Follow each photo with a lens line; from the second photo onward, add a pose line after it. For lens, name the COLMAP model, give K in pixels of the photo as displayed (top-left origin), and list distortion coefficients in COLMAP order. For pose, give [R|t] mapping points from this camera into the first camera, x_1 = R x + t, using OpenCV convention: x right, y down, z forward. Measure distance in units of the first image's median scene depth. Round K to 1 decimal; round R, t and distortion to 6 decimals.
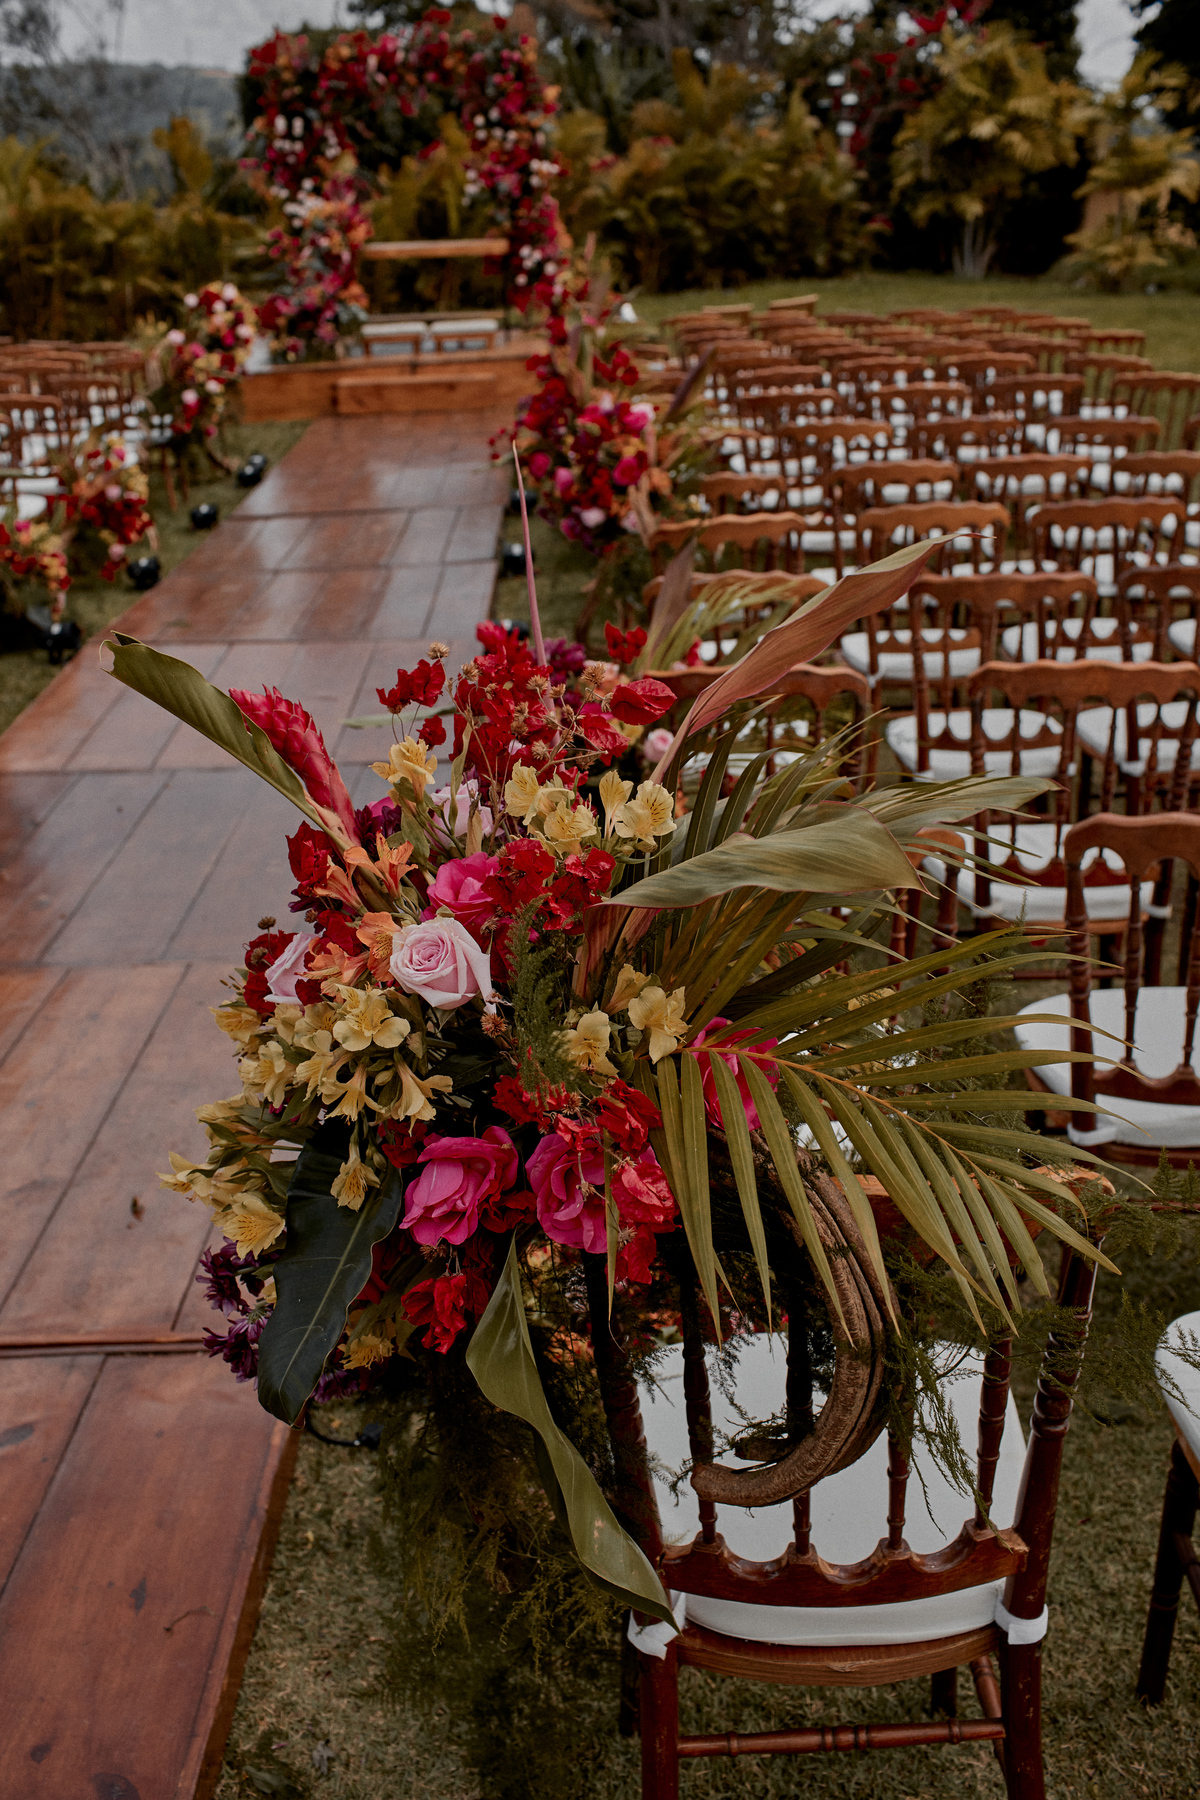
lens RADIAL K [[1880.7, 0, 556.4], [0, 1880.7, 874.9], [0, 0, 1]] dist [-0.056120, 0.000000]
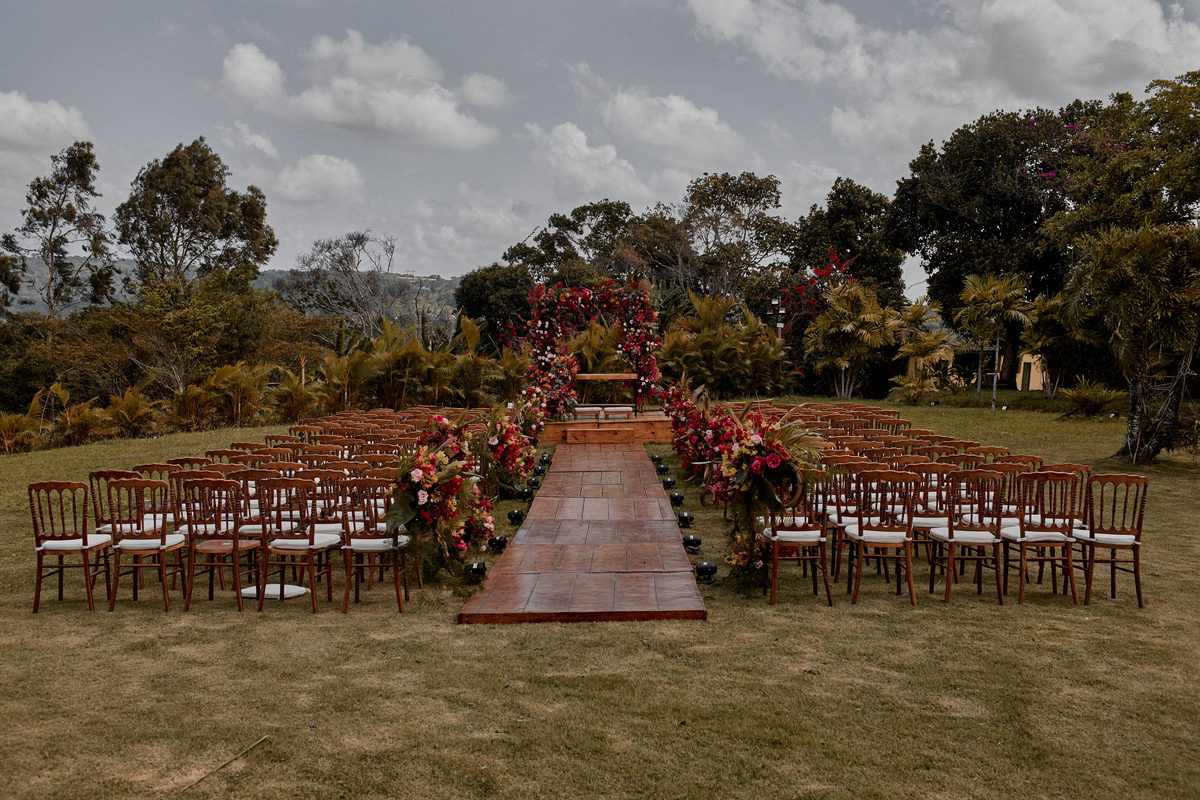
lens RADIAL K [[1166.8, 0, 541.5], [0, 1166.8, 392.5], [0, 0, 1]] dist [-0.050269, 0.000000]
pose [[0.998237, 0.026434, -0.053150, -0.062860], [-0.041531, 0.950751, -0.307161, 0.123574], [0.042413, 0.308826, 0.950172, -0.349083]]
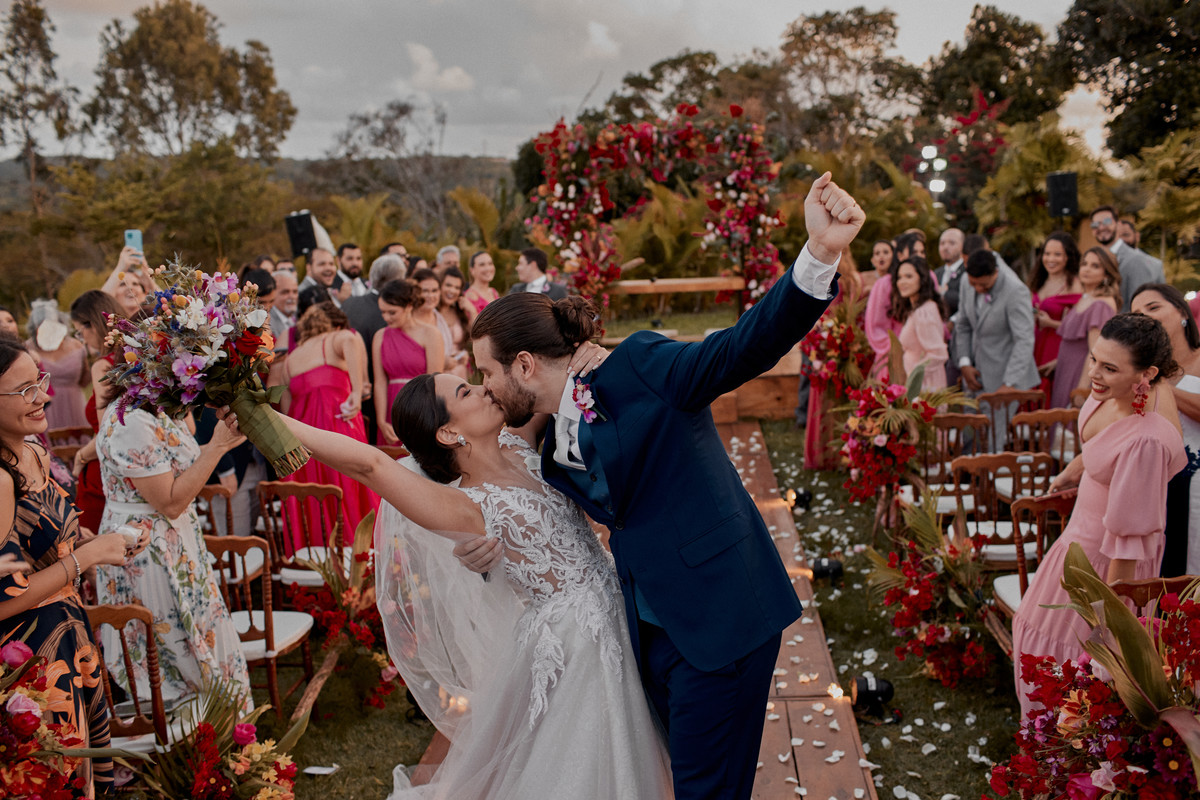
lens RADIAL K [[1166.8, 0, 586.8], [0, 1166.8, 350.4], [0, 0, 1]] dist [-0.050269, 0.000000]
pose [[0.995554, -0.004128, -0.094097, -0.053363], [-0.018955, 0.969819, -0.243089, -0.102370], [0.092261, 0.243792, 0.965429, 0.256739]]
